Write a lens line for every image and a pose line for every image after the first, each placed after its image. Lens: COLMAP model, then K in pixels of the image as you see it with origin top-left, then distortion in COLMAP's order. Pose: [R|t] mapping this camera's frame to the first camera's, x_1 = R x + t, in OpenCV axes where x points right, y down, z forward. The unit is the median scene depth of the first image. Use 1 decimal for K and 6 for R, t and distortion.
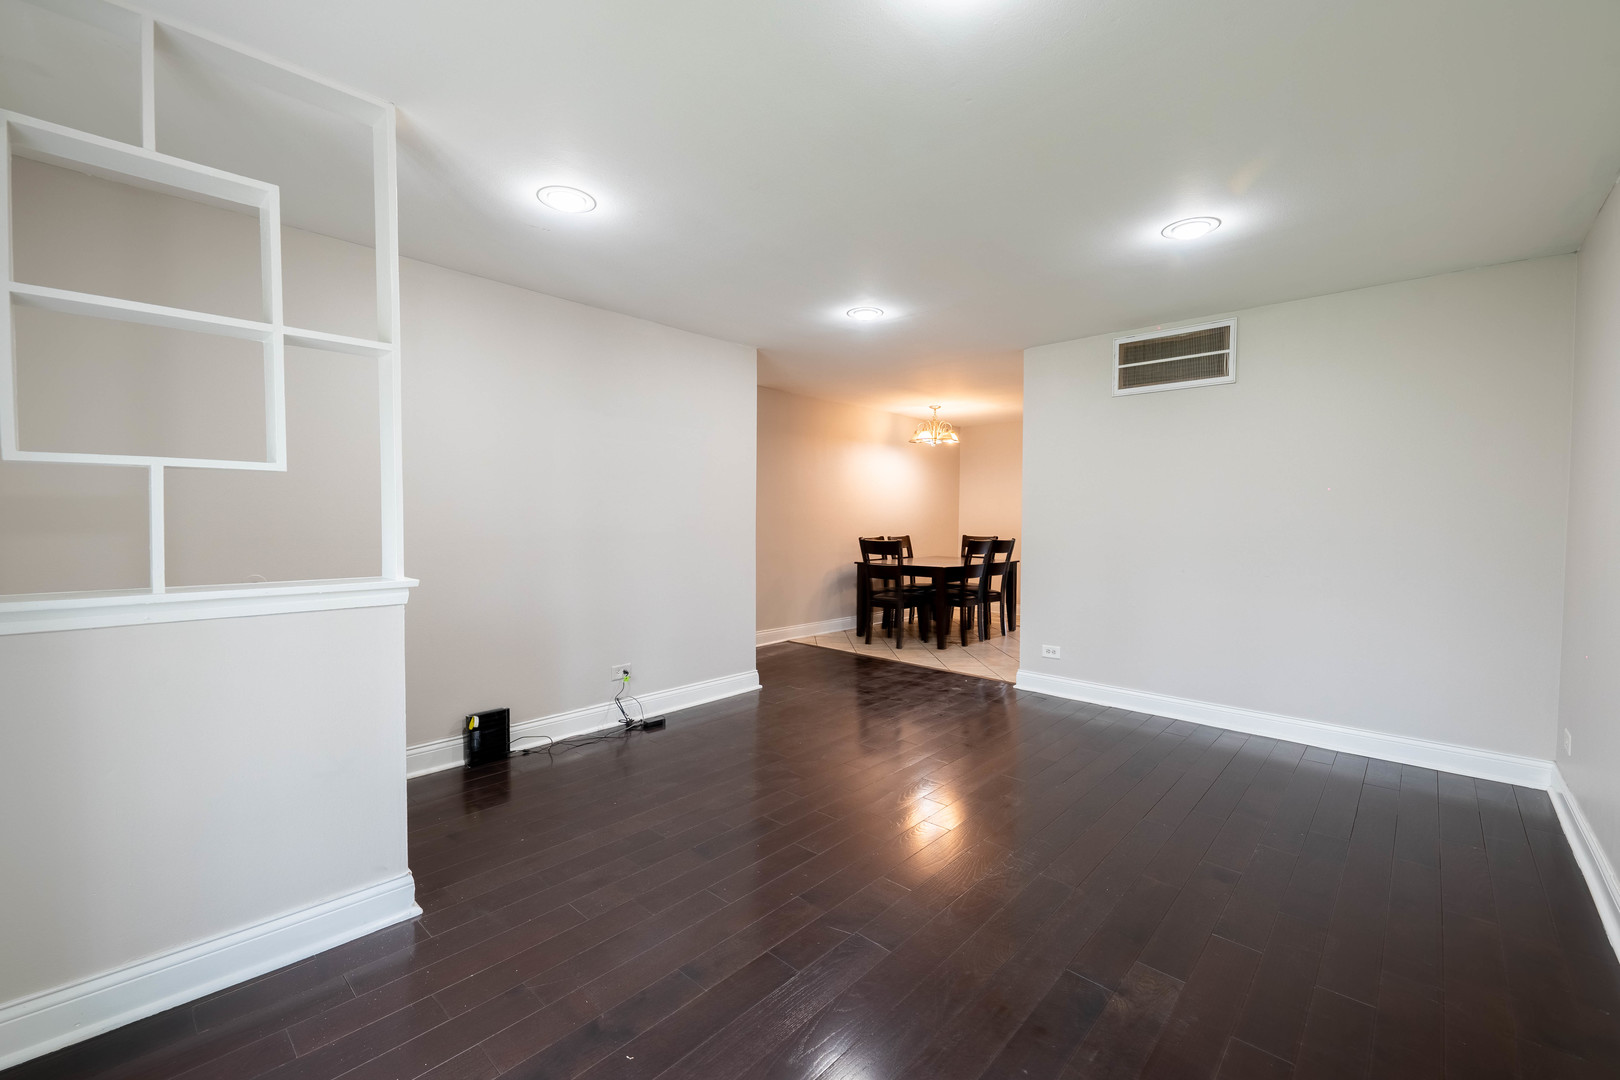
lens RADIAL K [[659.2, 0, 810.9], [0, 659.2, 541.6], [0, 0, 1]] dist [-0.000042, -0.000434]
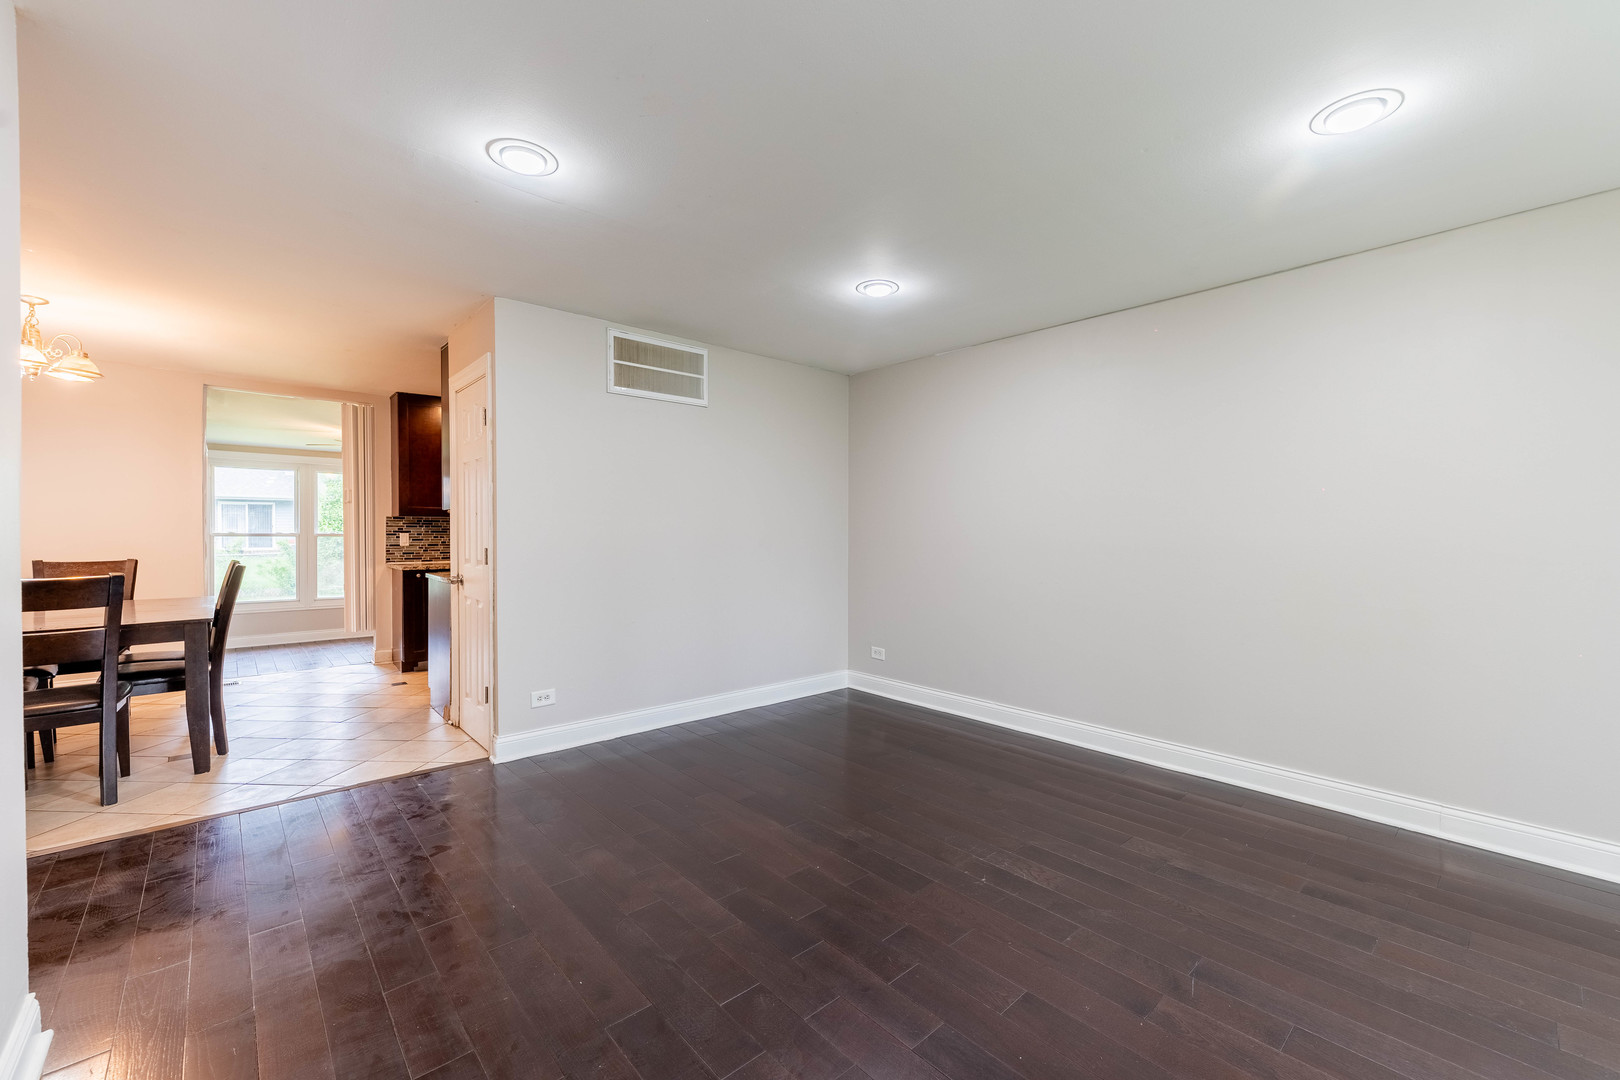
lens RADIAL K [[659.2, 0, 810.9], [0, 659.2, 541.6], [0, 0, 1]] dist [-0.000042, -0.000434]
pose [[0.087851, -0.023789, 0.995850, -0.373296], [0.031548, 0.999280, 0.021088, -0.024734], [-0.995634, 0.029565, 0.088538, 0.588775]]
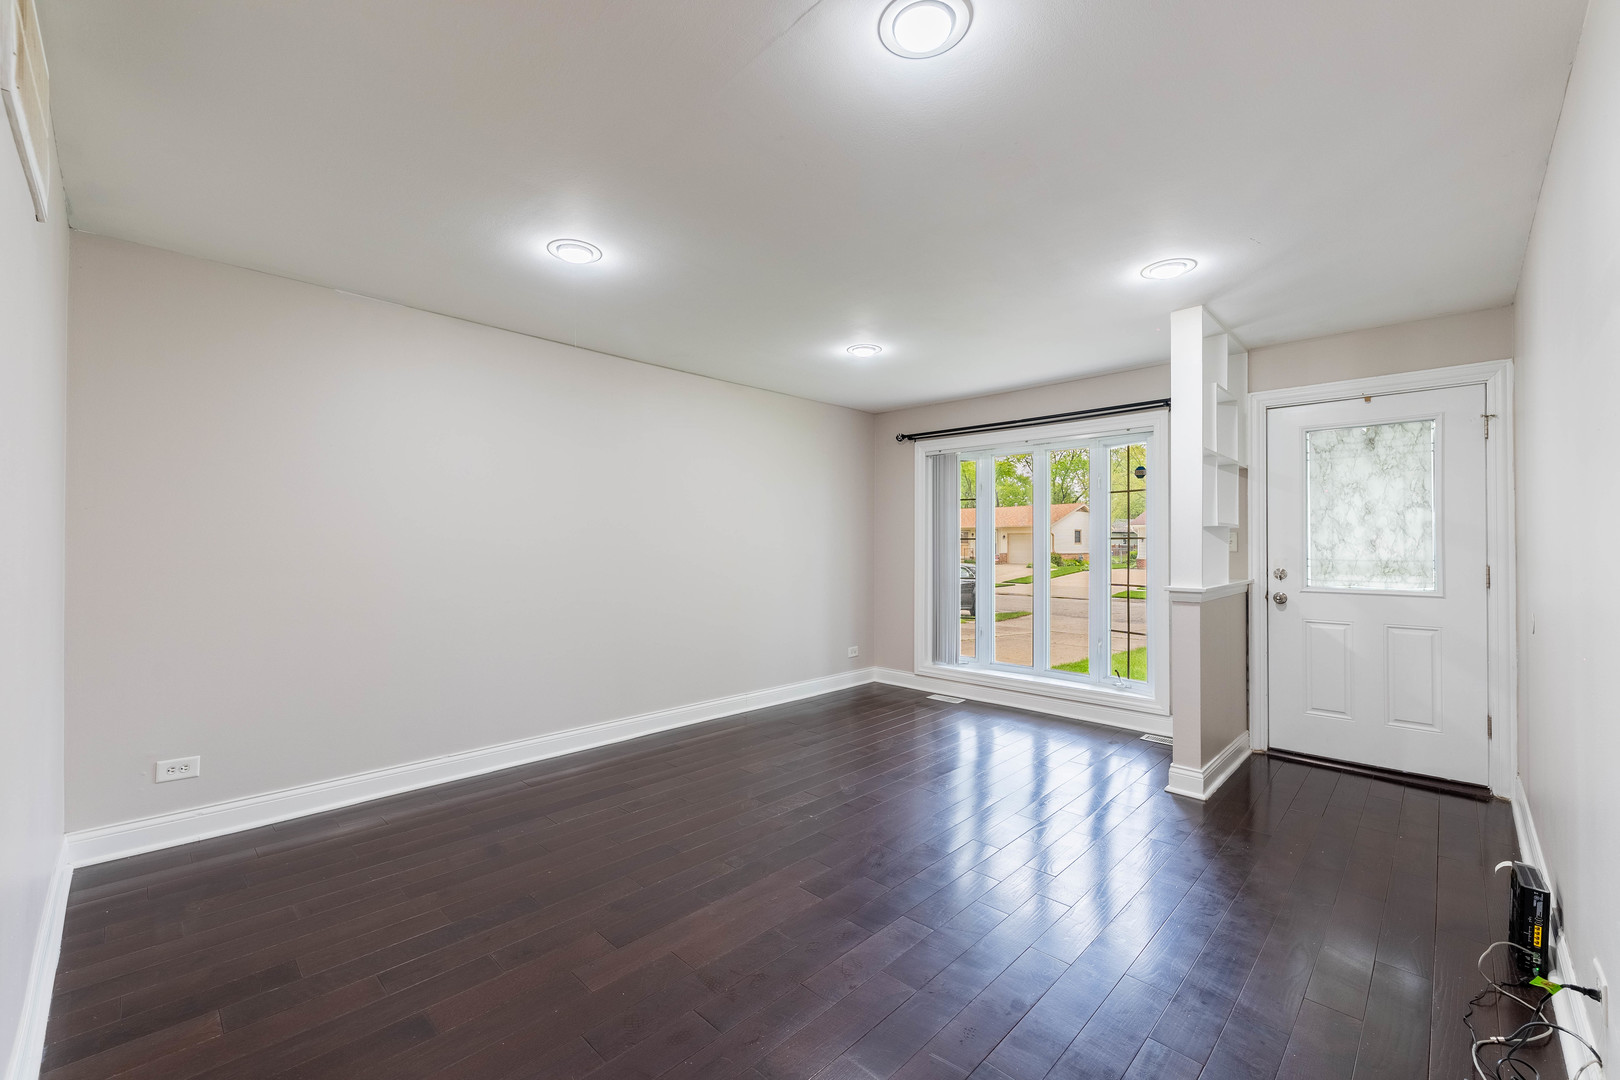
lens RADIAL K [[657.9, 0, 810.0], [0, 657.9, 540.0], [0, 0, 1]] dist [0.003301, 0.000244]
pose [[-0.999723, -0.008016, 0.022113, 0.118232], [-0.007385, 0.999567, 0.028475, -0.044609], [-0.022331, 0.028304, -0.999350, 1.150461]]
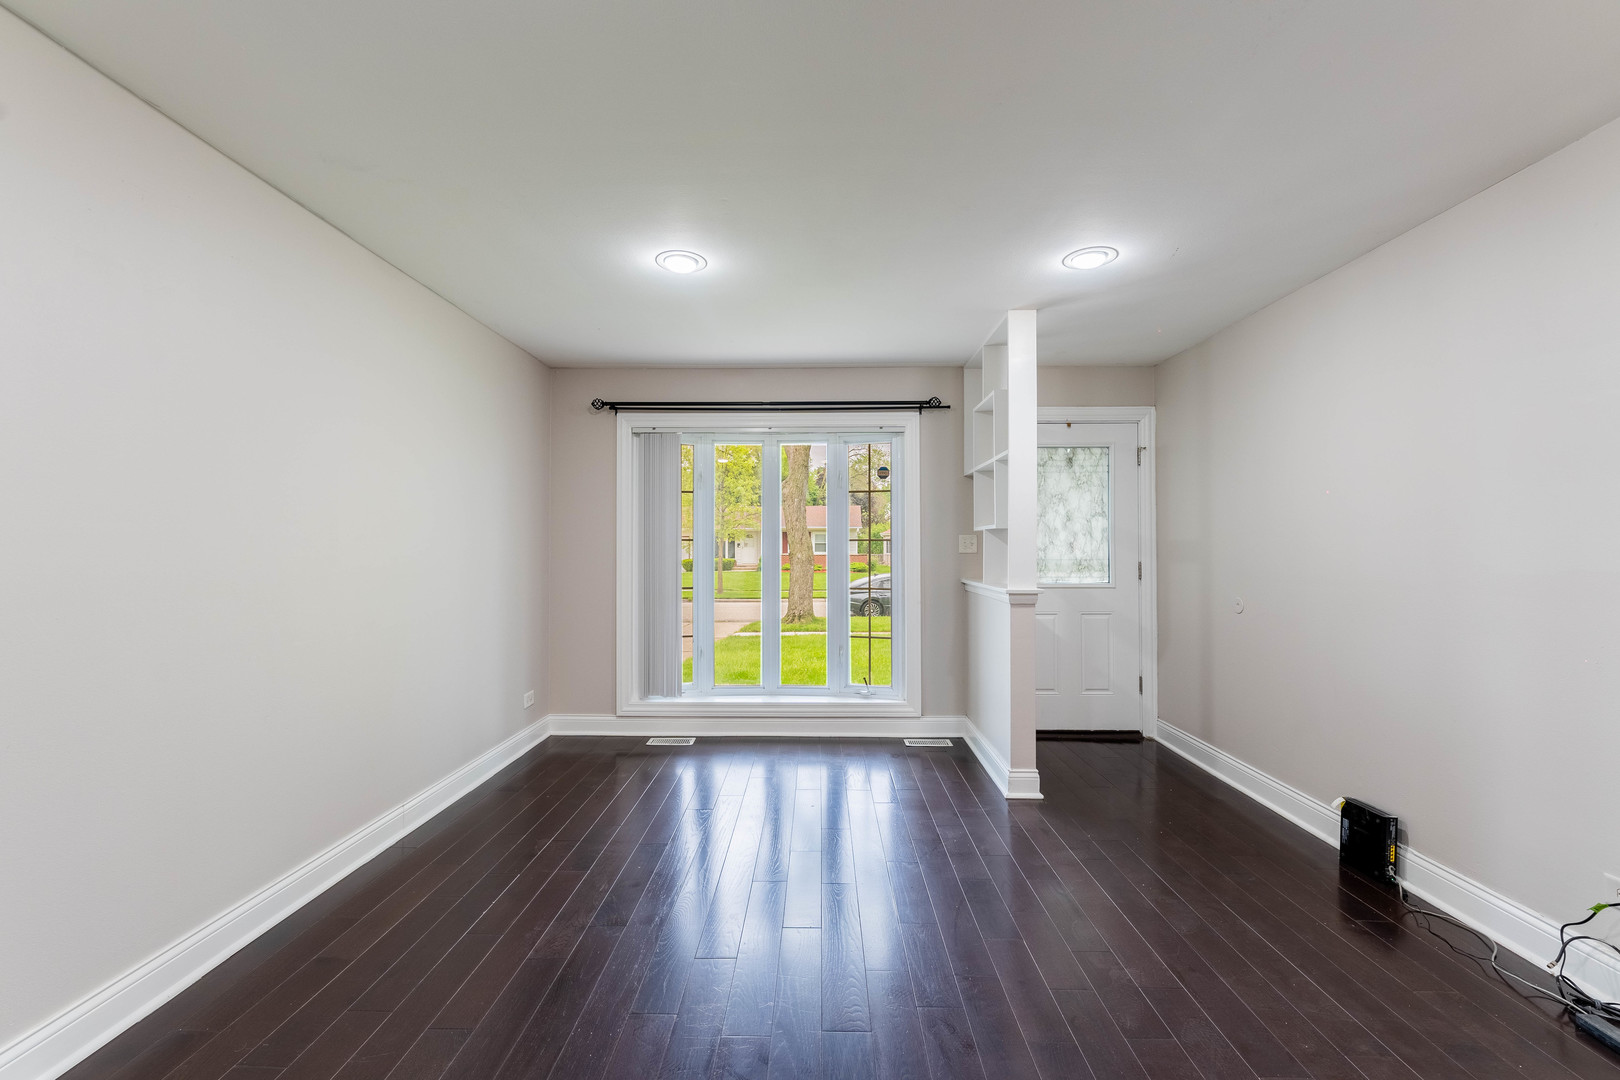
lens RADIAL K [[659.2, 0, 810.9], [0, 659.2, 541.6], [0, 0, 1]] dist [-0.000042, -0.000434]
pose [[-0.744608, -0.013208, -0.667371, 0.368924], [-0.028824, 0.999508, 0.012378, -0.029478], [0.666879, 0.028454, -0.744622, 0.809696]]
